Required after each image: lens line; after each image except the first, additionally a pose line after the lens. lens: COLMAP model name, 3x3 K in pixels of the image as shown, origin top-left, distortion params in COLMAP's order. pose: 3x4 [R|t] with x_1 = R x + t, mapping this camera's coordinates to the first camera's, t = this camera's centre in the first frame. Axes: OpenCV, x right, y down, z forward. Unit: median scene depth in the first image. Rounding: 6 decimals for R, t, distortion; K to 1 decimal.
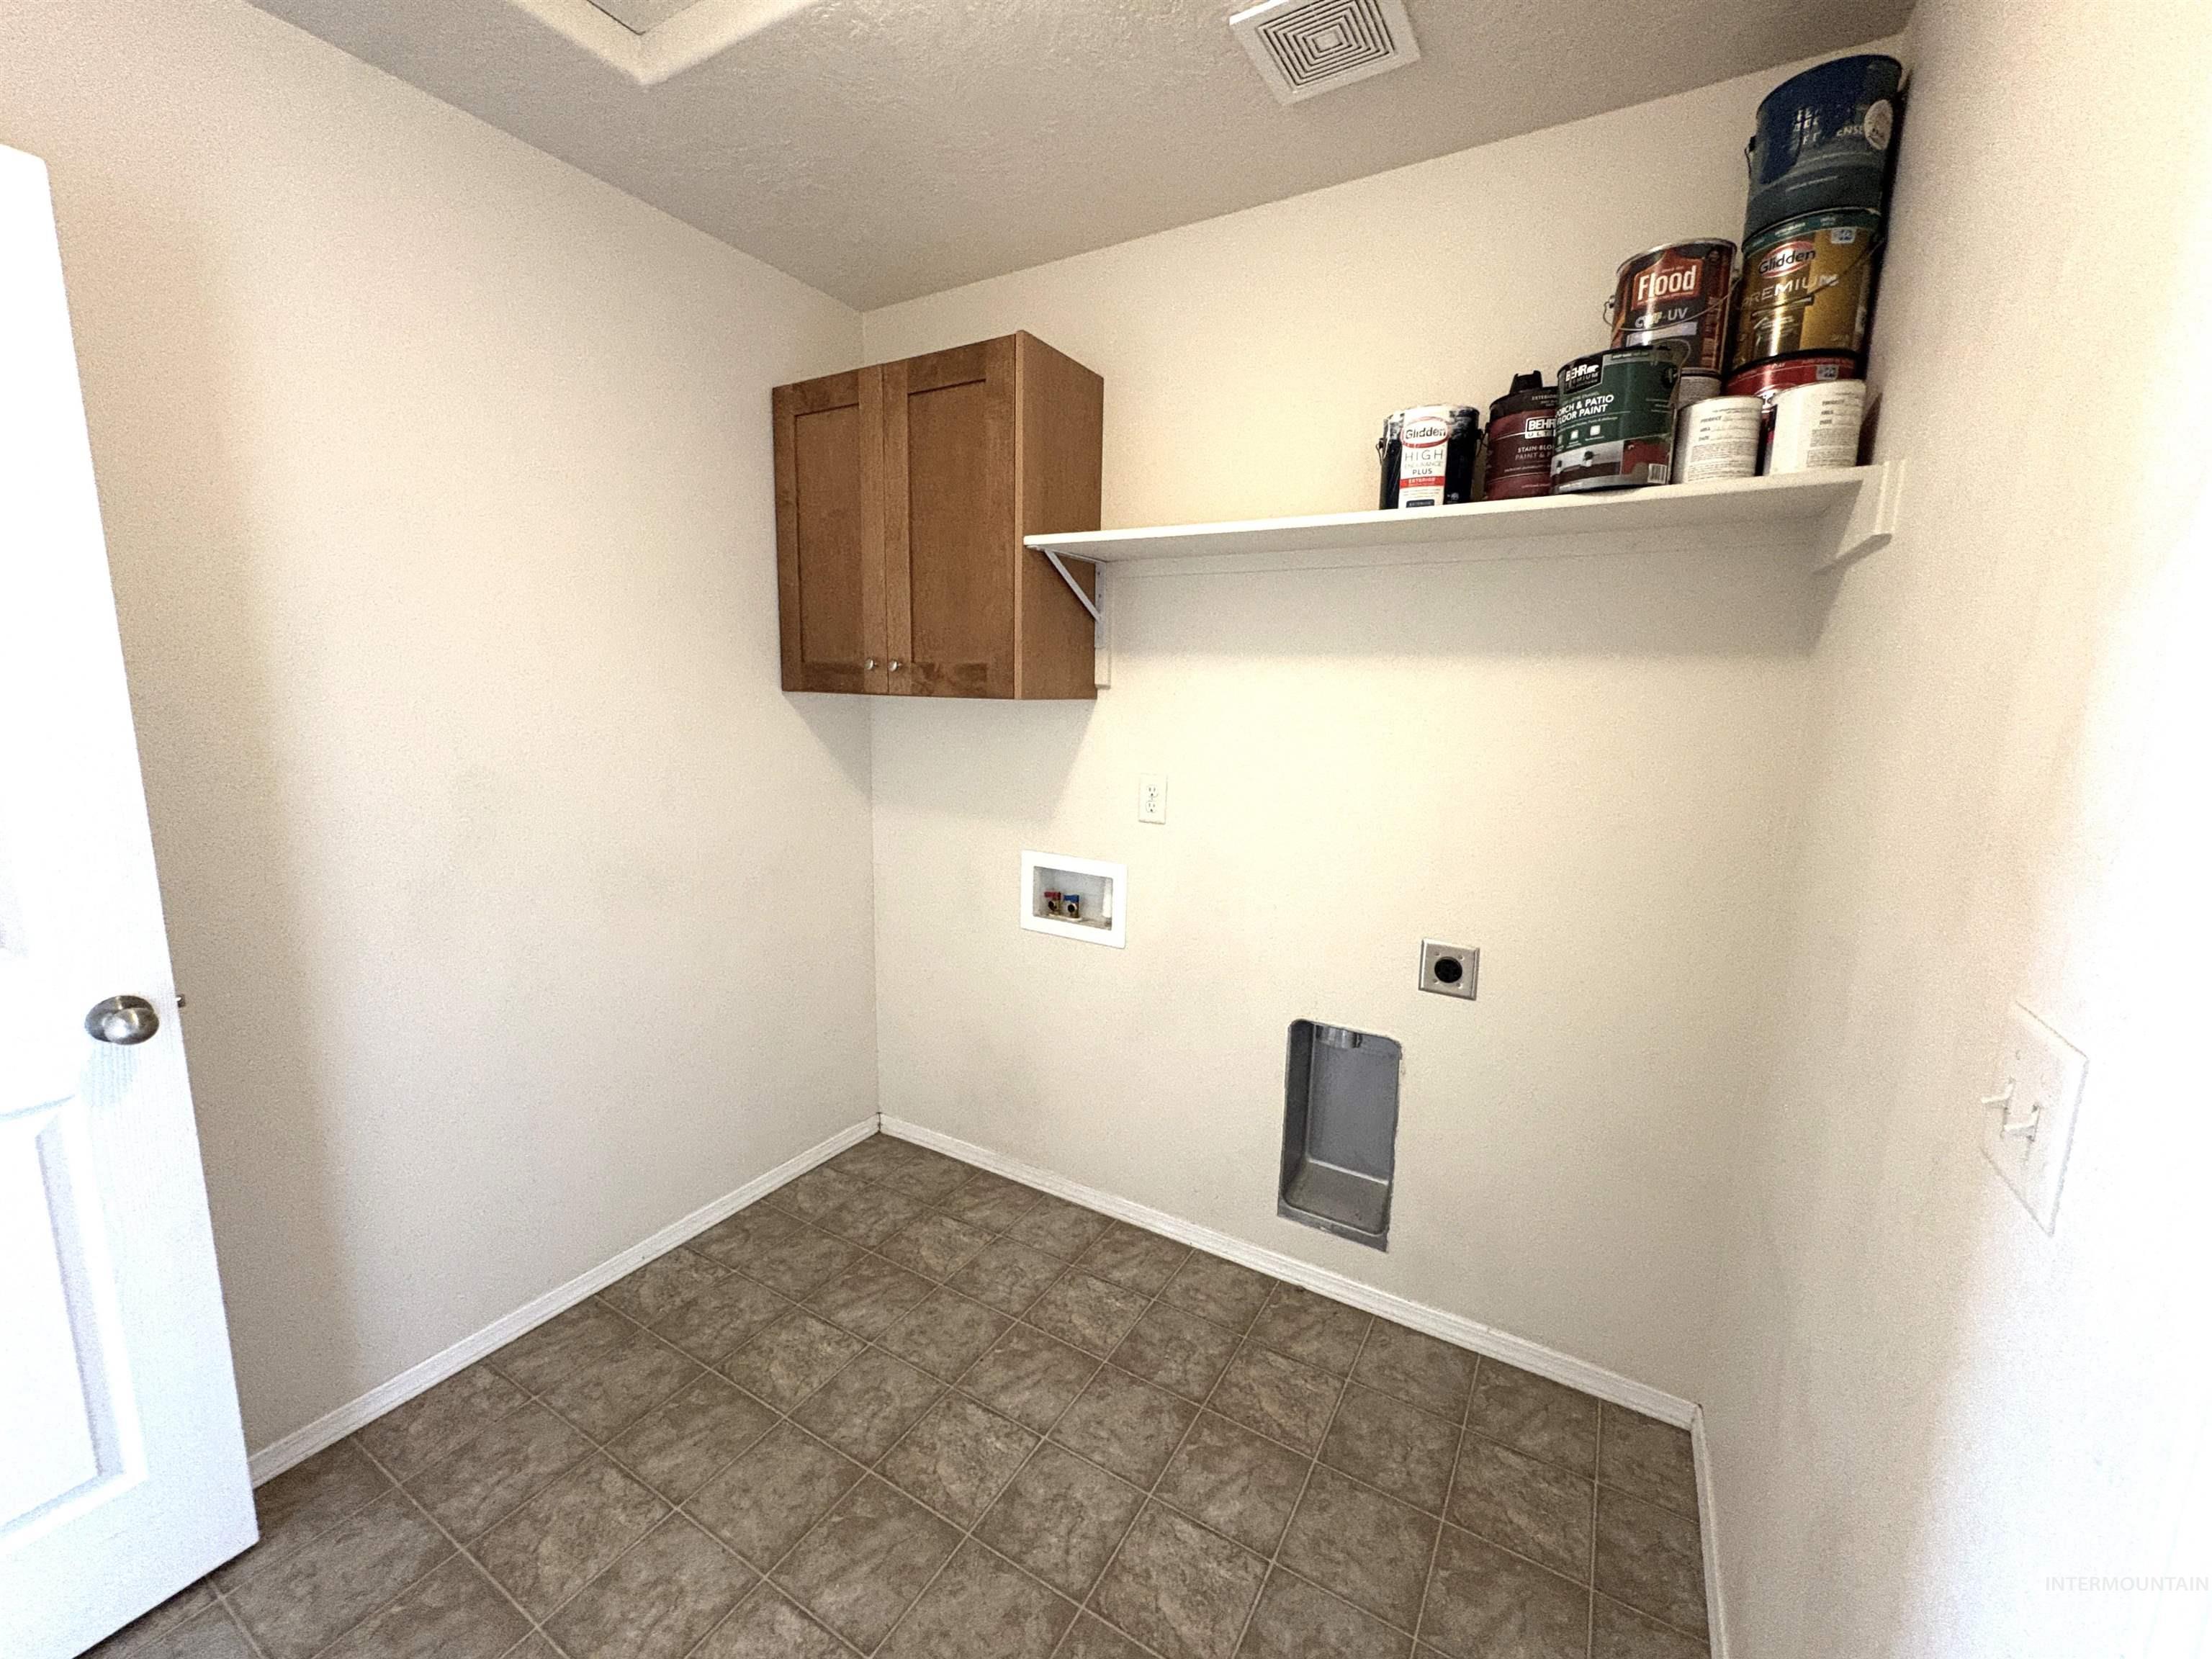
lens RADIAL K [[880.8, 0, 1101.8], [0, 880.8, 828.0], [0, 0, 1]] dist [0.000907, -0.000136]
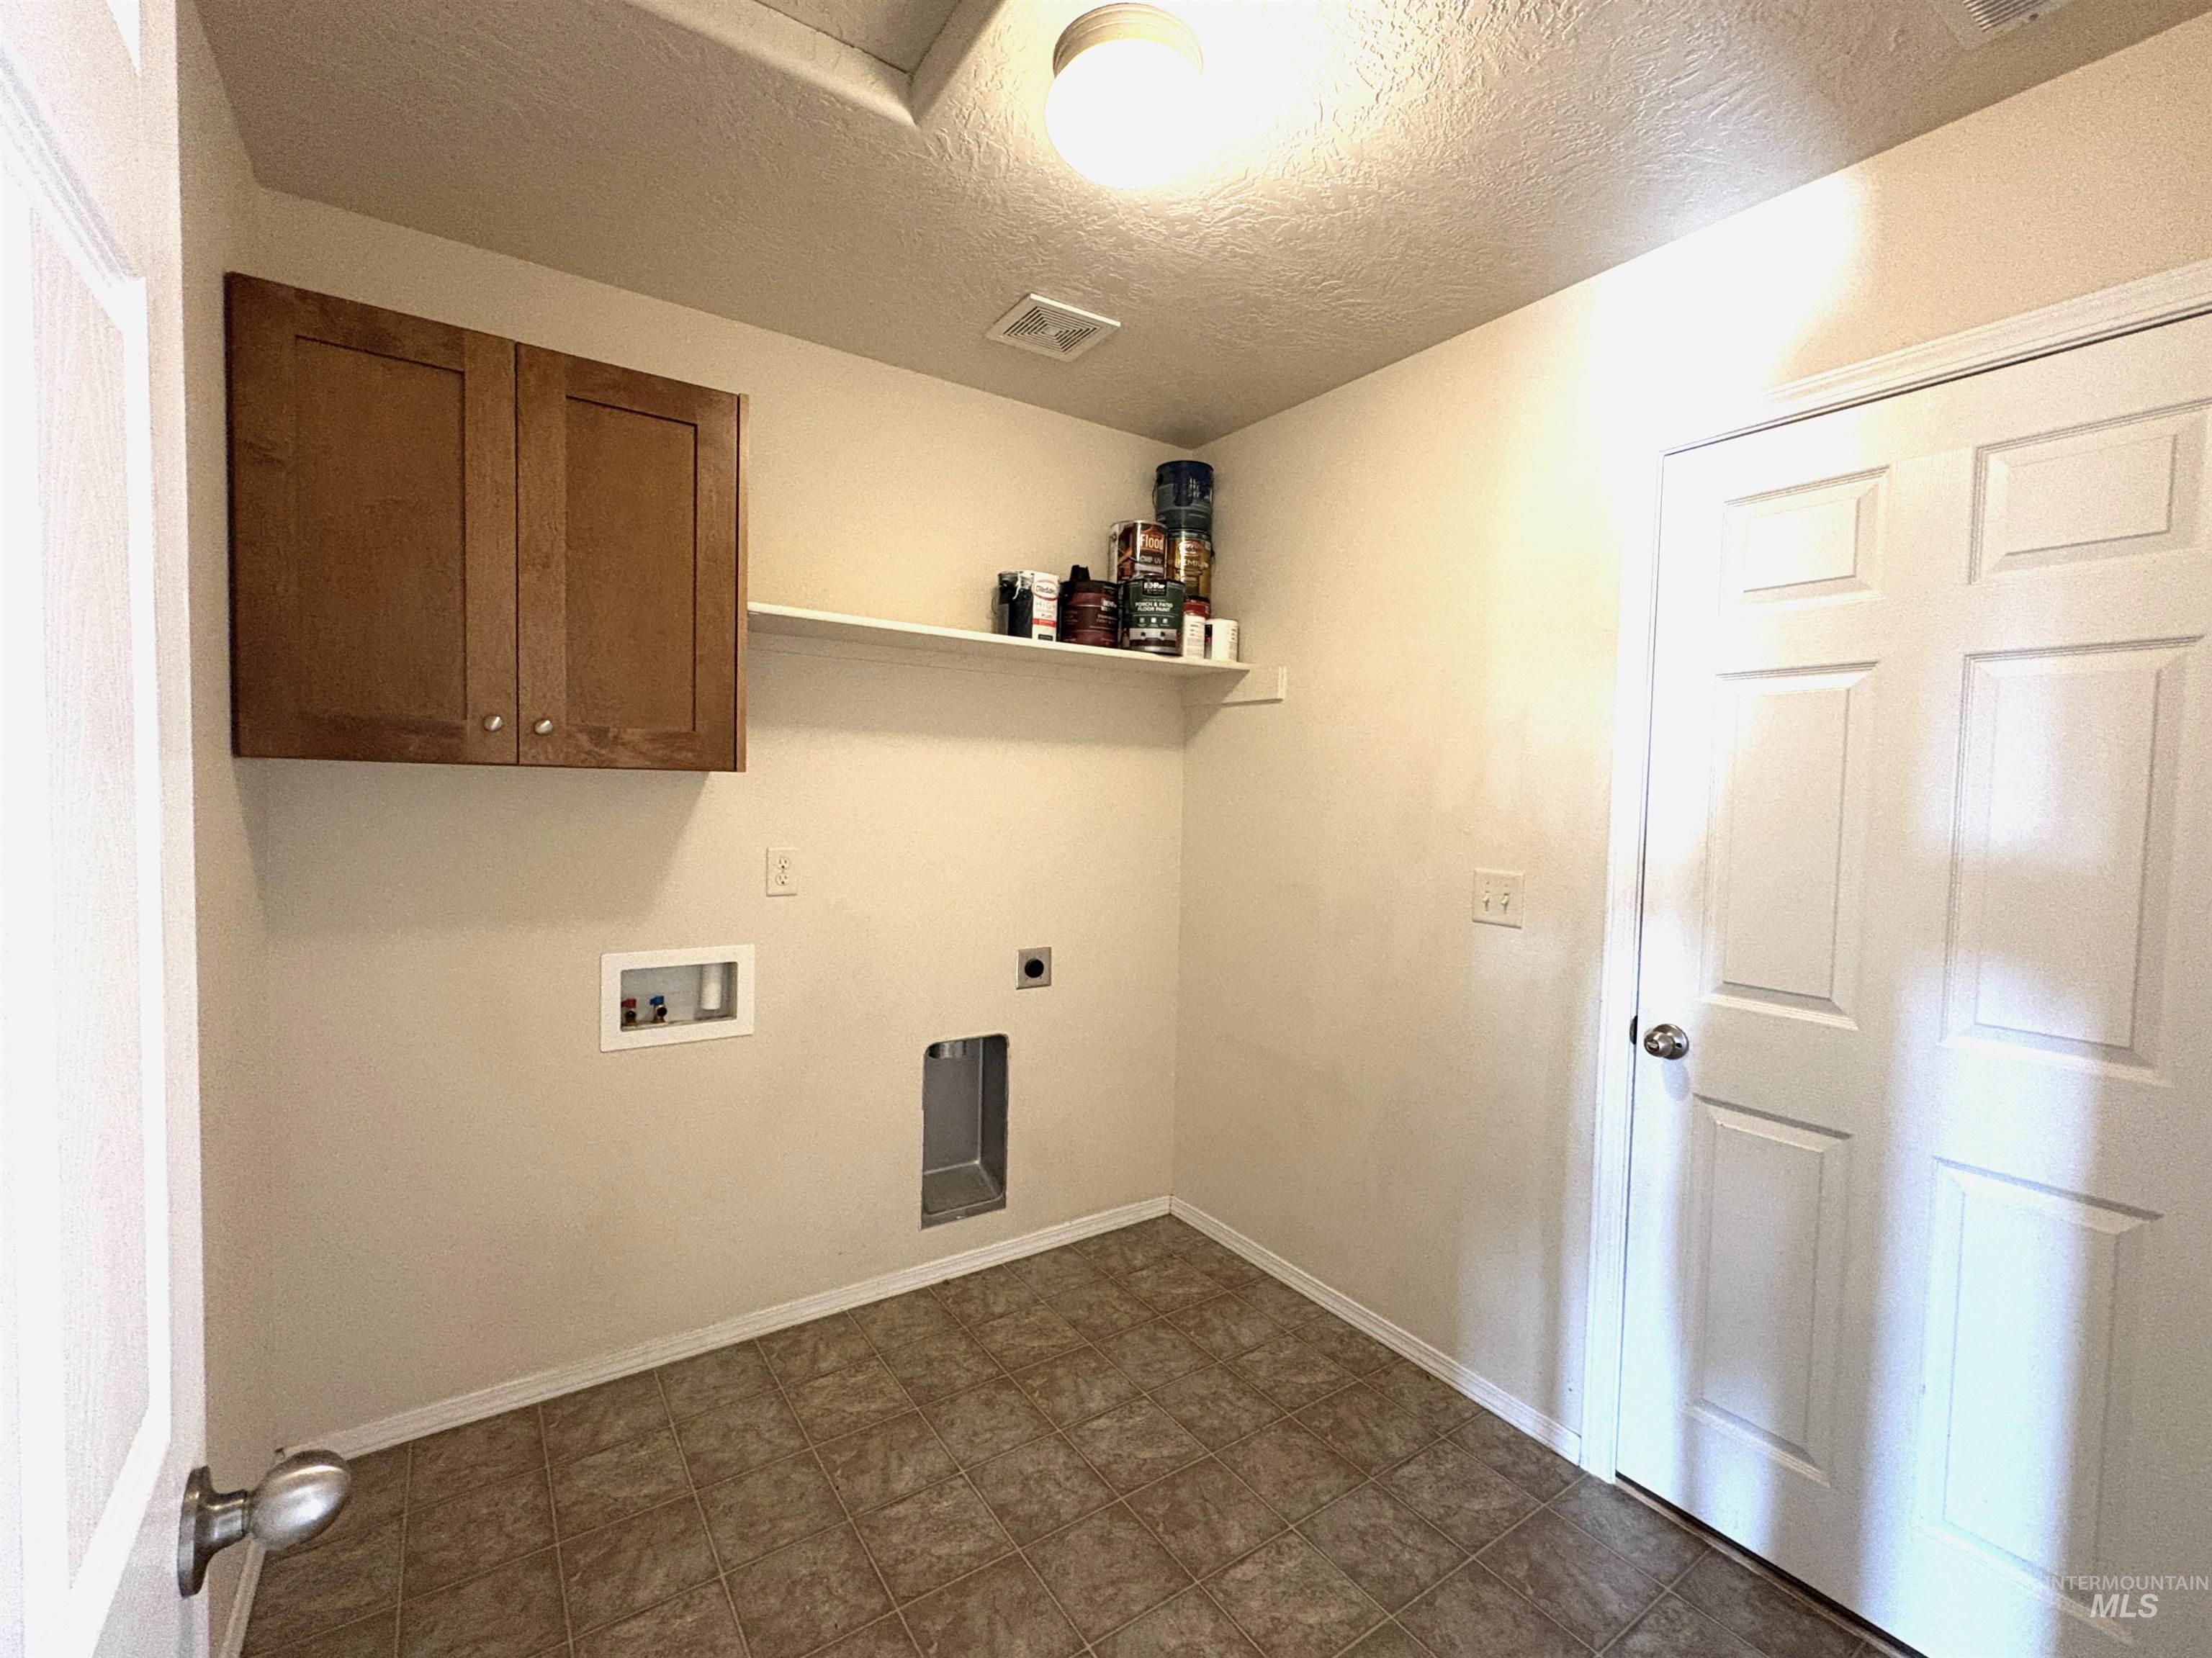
lens RADIAL K [[948.2, 0, 1099.6], [0, 948.2, 827.5], [0, 0, 1]] dist [0.001389, 0.000295]
pose [[0.422691, -0.051404, 0.904815, -0.900167], [0.130513, 0.991436, -0.004644, -0.036117], [-0.896827, 0.120053, 0.425780, 0.261840]]
